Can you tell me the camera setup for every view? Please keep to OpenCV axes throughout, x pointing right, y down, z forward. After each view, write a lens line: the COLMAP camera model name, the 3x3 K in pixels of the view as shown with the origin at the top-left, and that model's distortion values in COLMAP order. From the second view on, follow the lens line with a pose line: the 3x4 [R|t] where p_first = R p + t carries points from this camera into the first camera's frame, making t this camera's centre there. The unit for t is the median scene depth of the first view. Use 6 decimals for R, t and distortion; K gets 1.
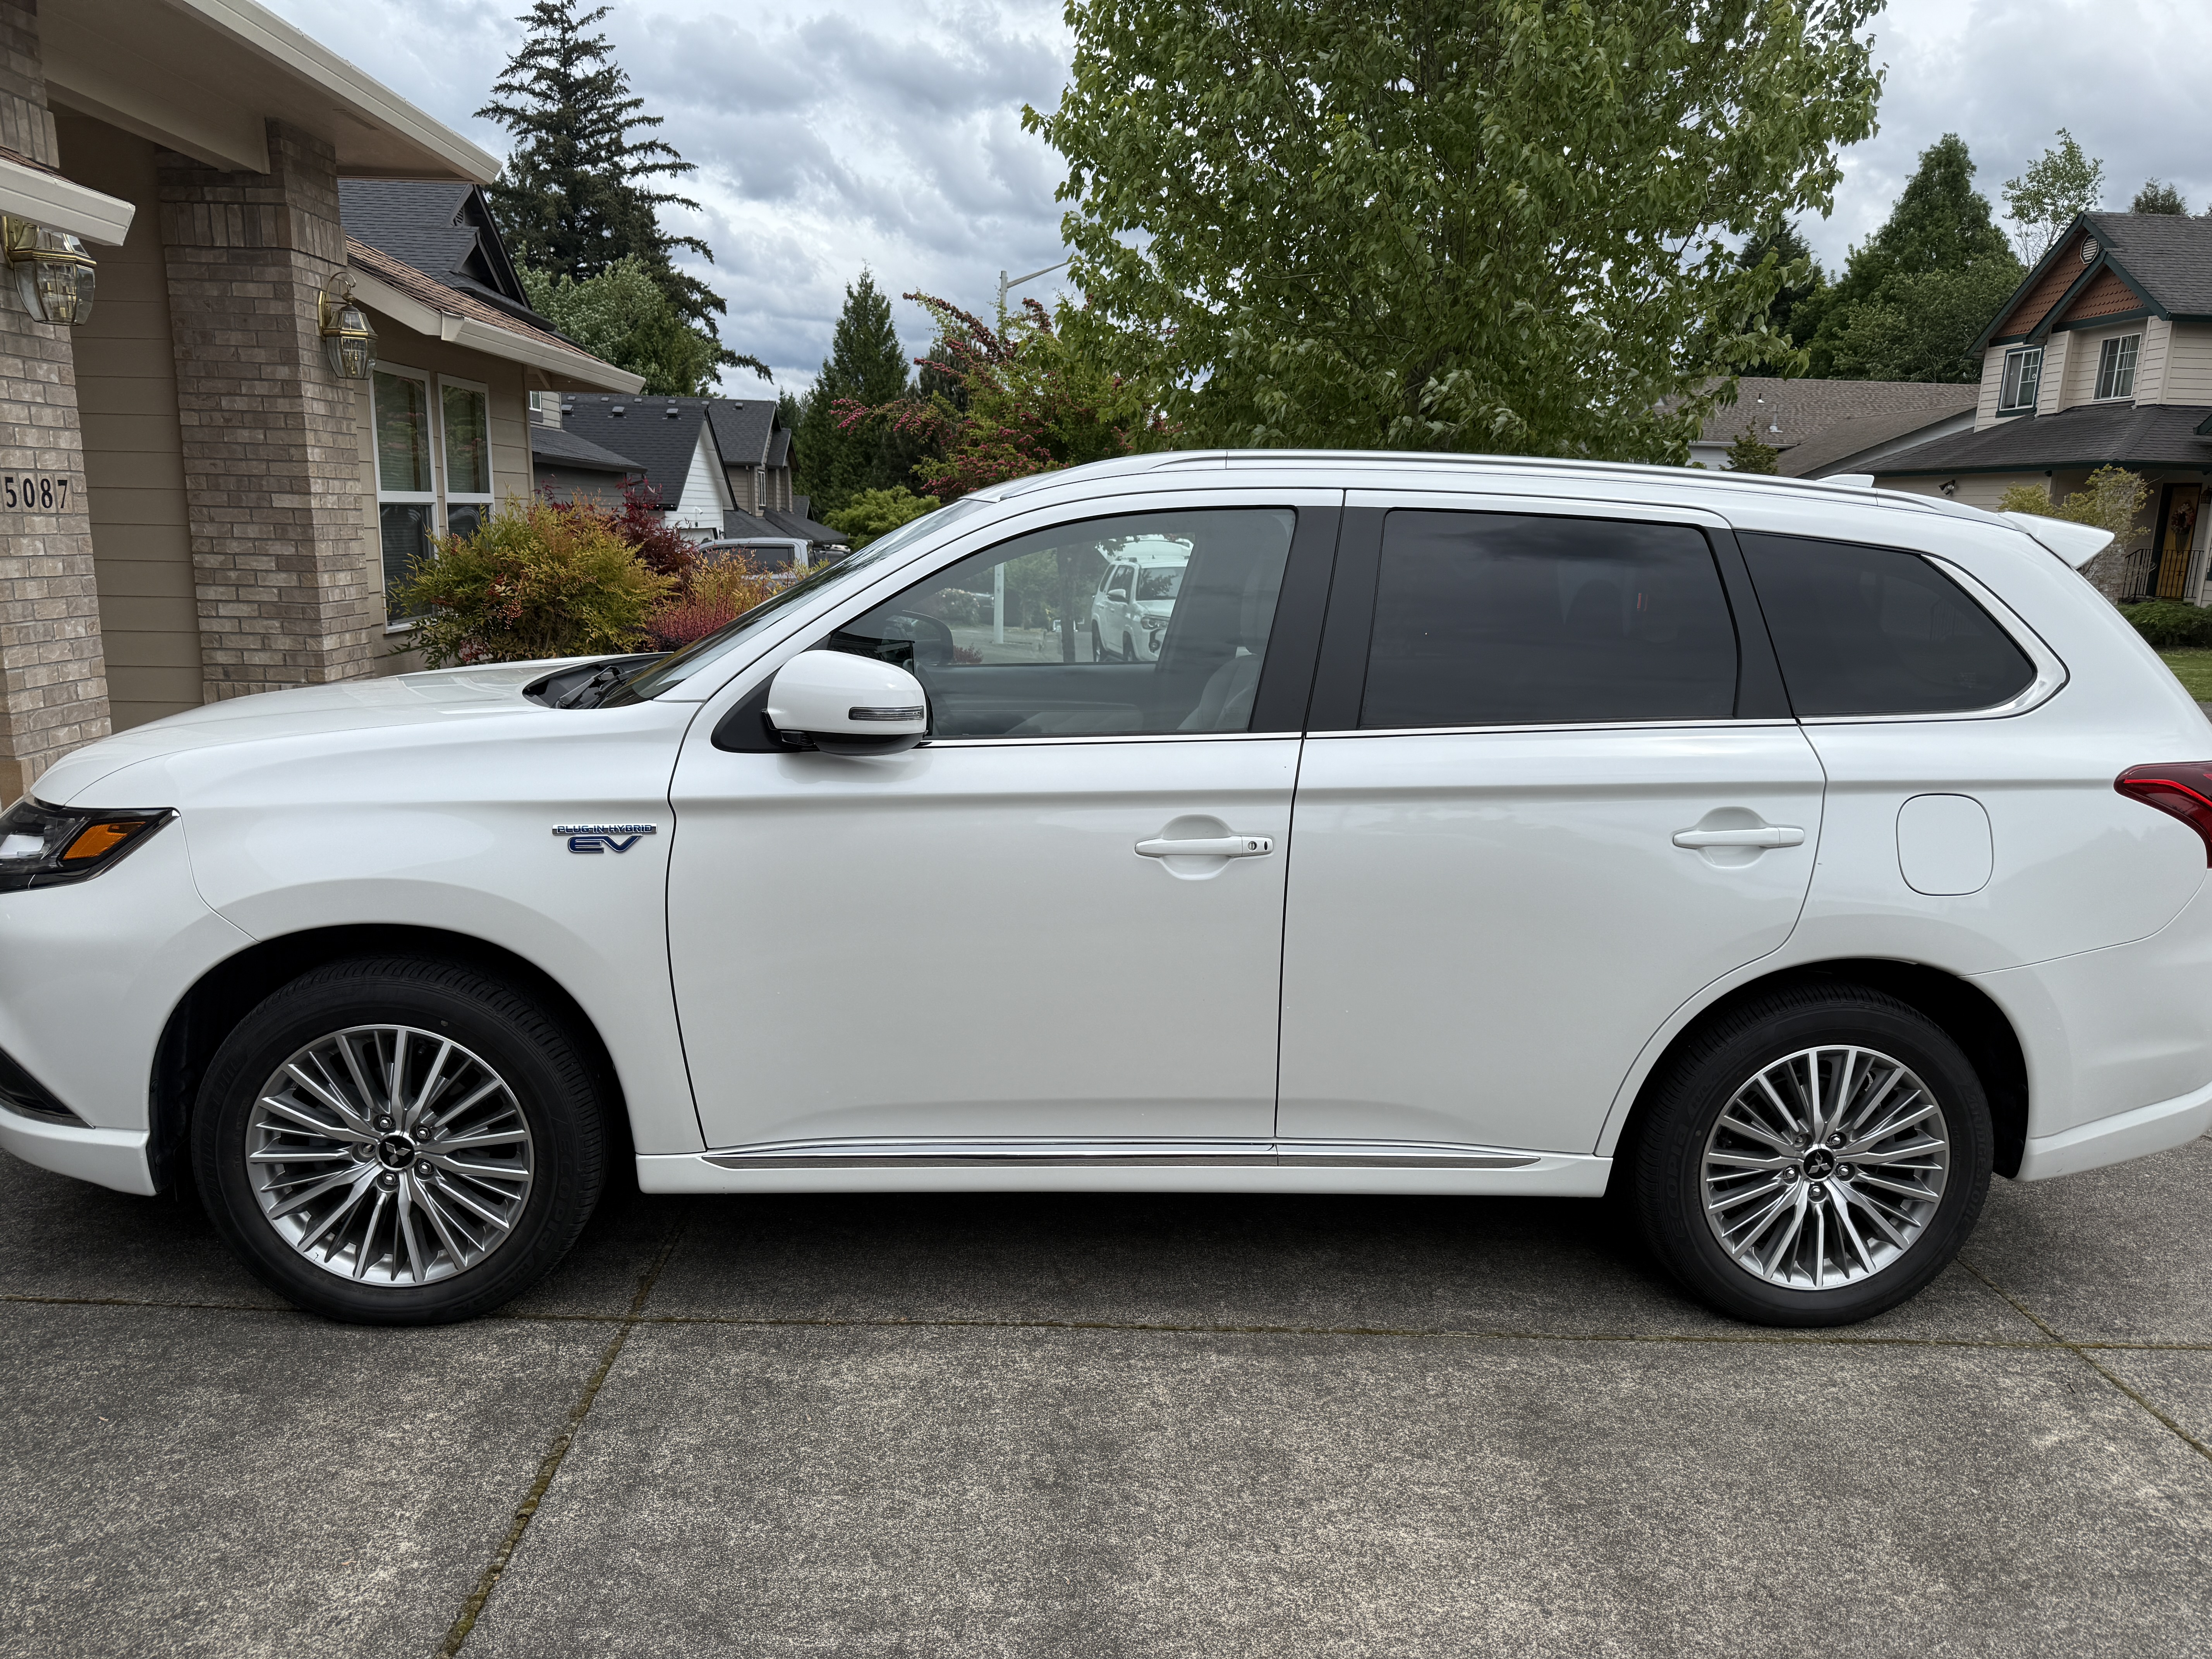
lens RADIAL K [[1572.8, 0, 1109.8], [0, 1572.8, 830.2], [0, 0, 1]] dist [0.017853, -0.021862]
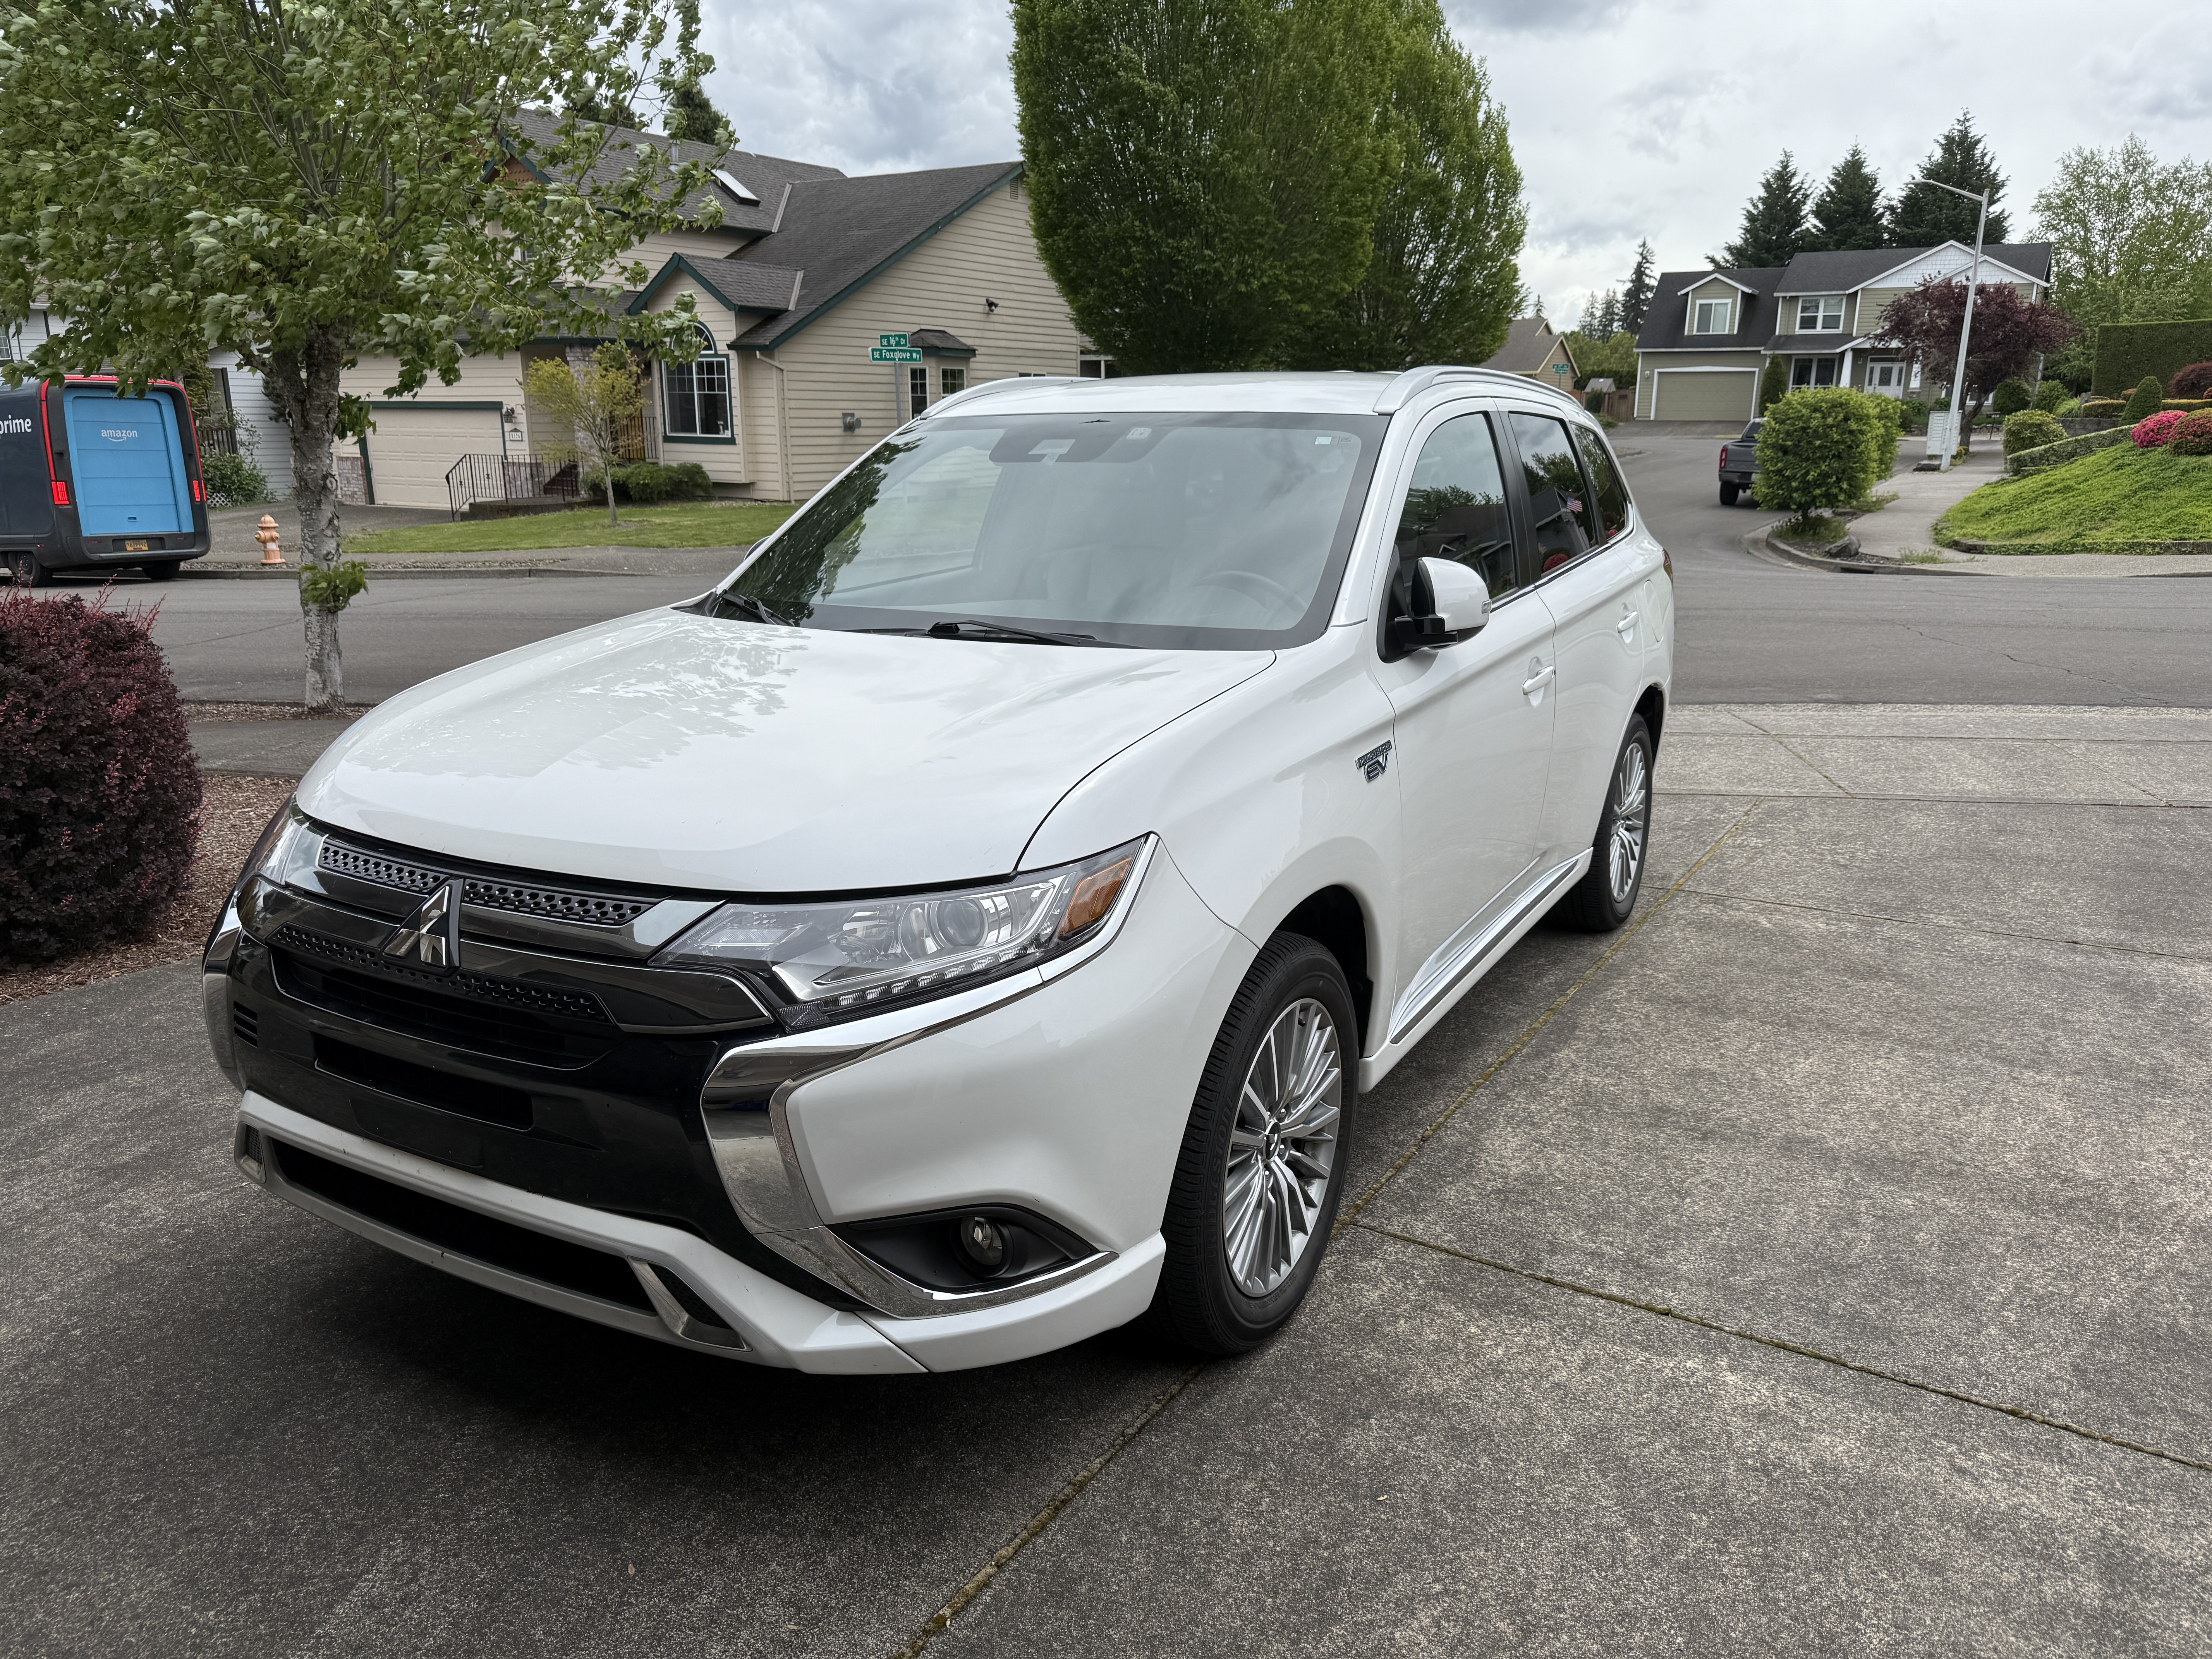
lens RADIAL K [[1572.8, 0, 1108.4], [0, 1572.8, 842.3], [0, 0, 1]] dist [0.017853, -0.021862]
pose [[0.553302, -0.241255, 0.797279, -1.144850], [0.169568, 0.969720, 0.175757, -0.139697], [-0.815539, 0.037947, 0.577457, 0.515245]]
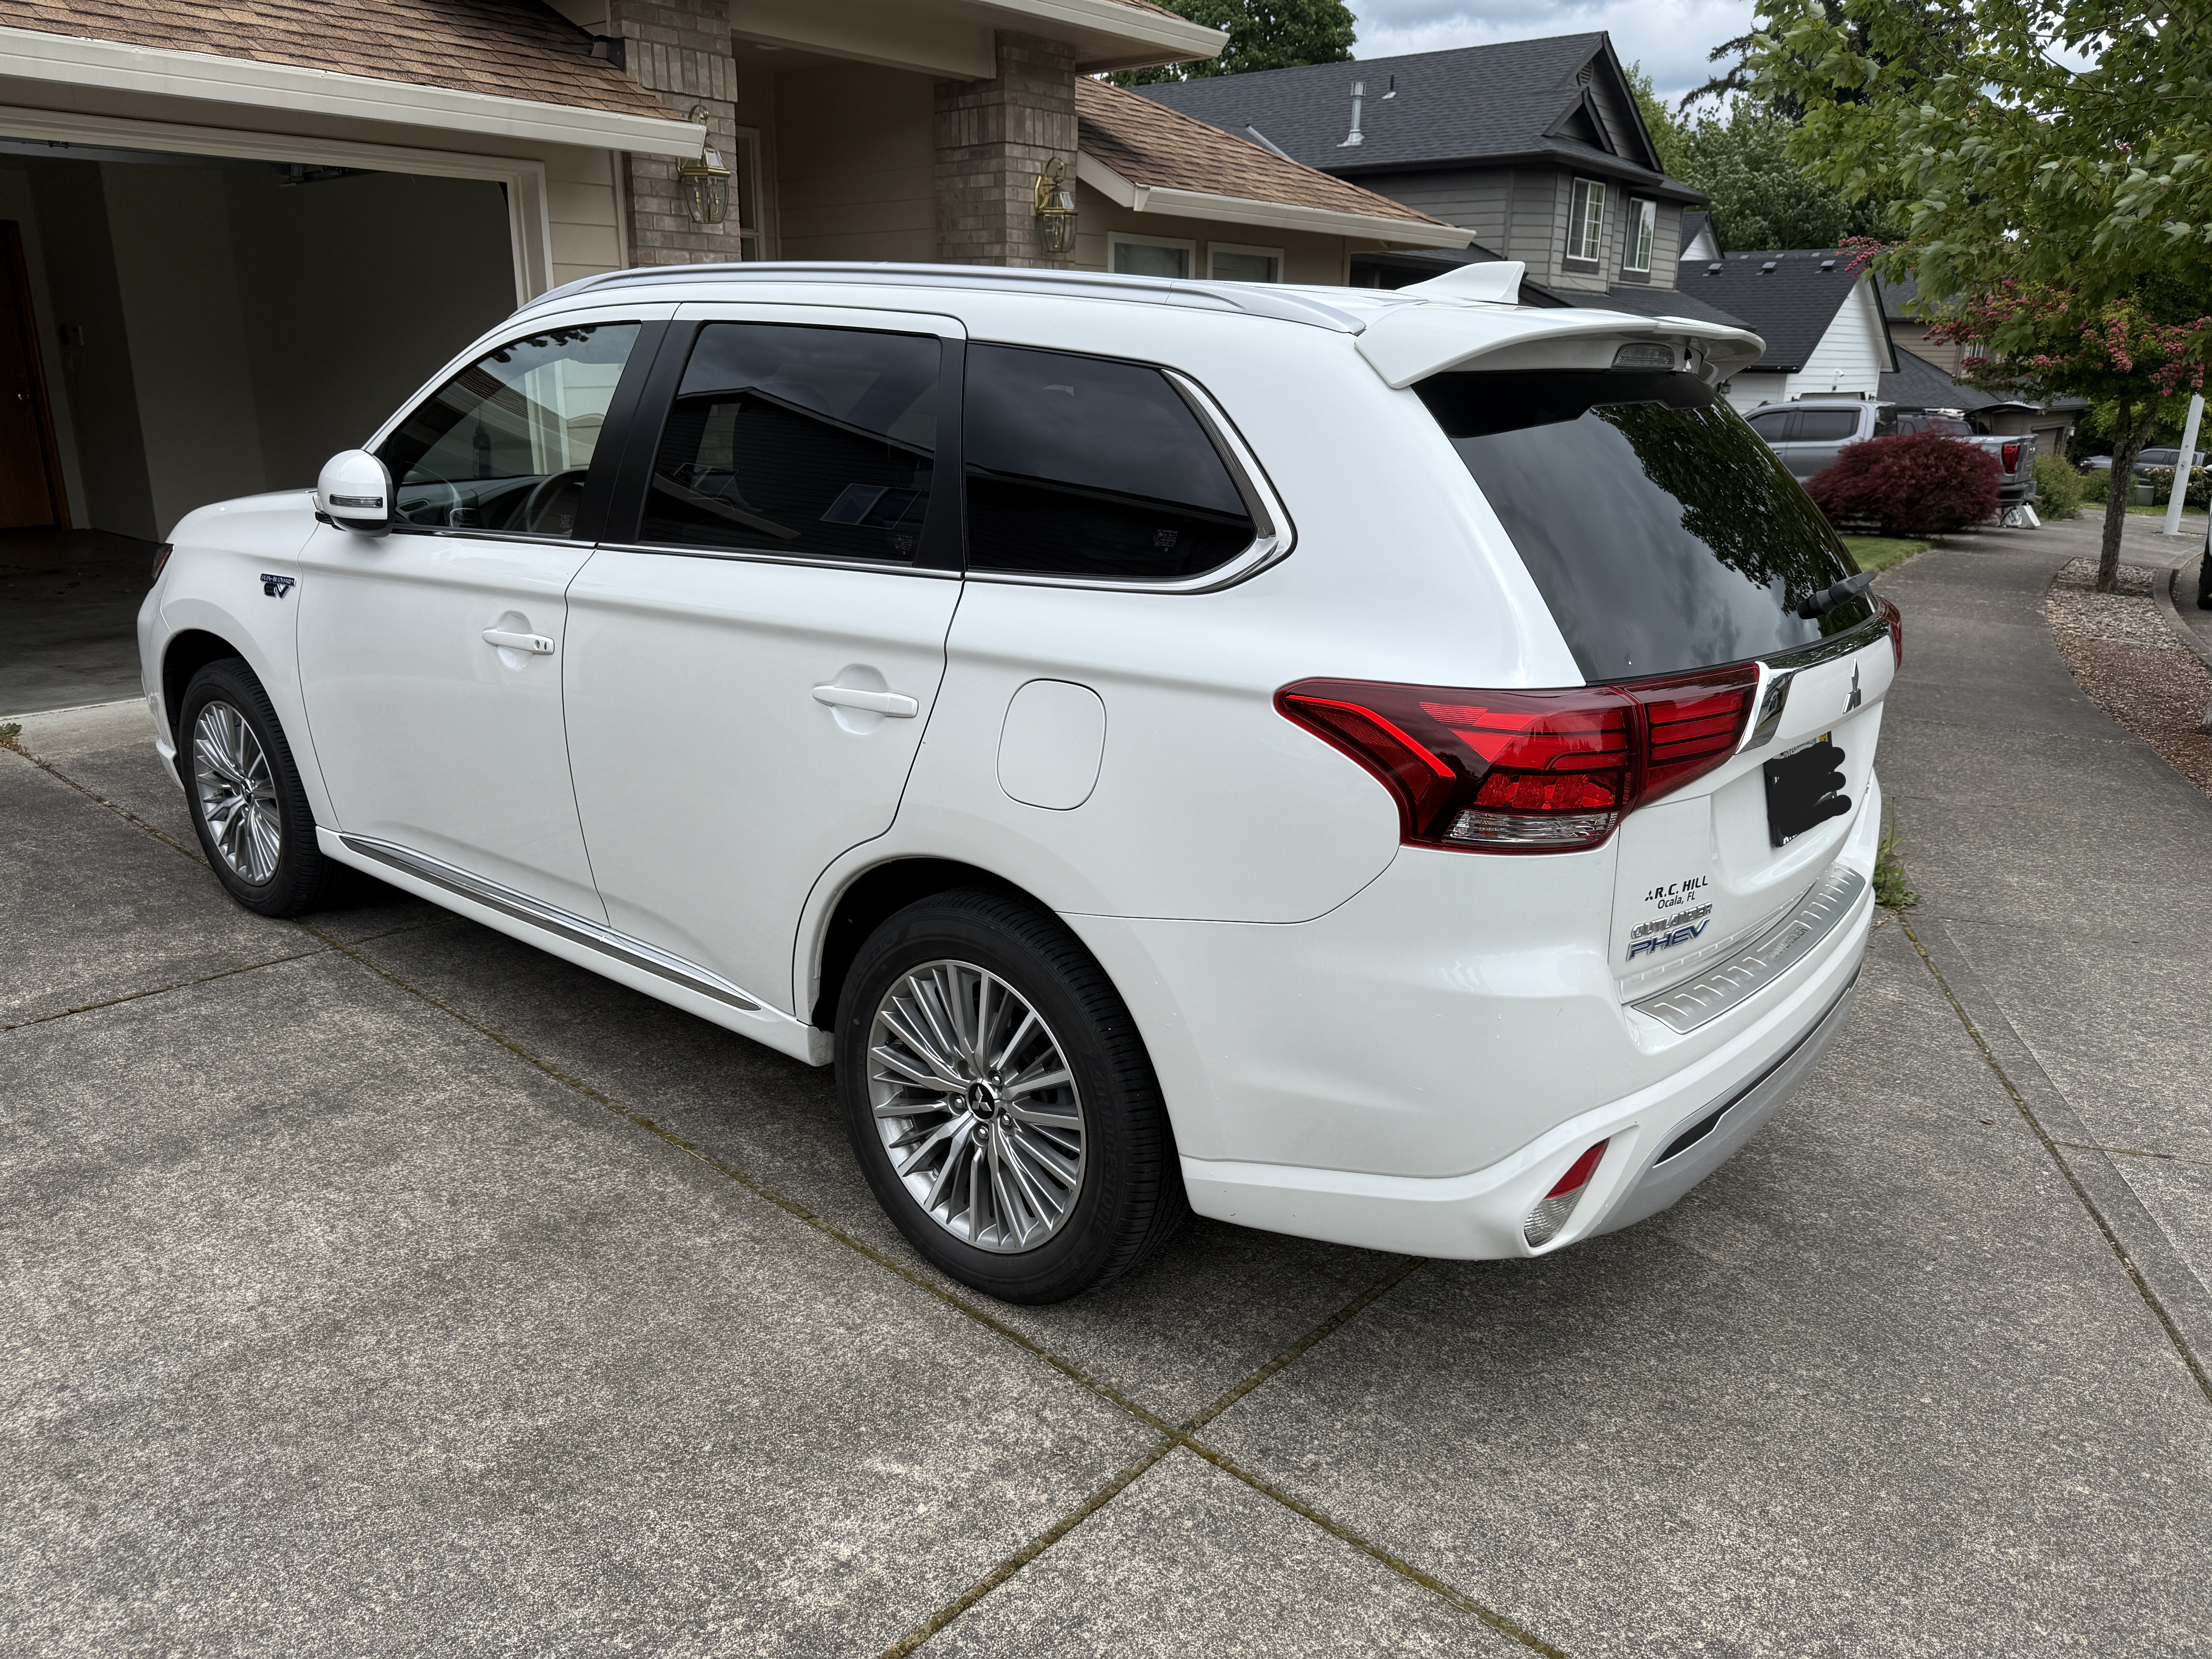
lens RADIAL K [[1572.8, 0, 1091.4], [0, 1572.8, 823.5], [0, 0, 1]] dist [0.017853, -0.021862]
pose [[0.723745, 0.180600, -0.666015, 1.055073], [-0.130493, 0.983550, 0.124900, -0.051412], [0.677616, -0.003485, 0.735407, 0.431045]]
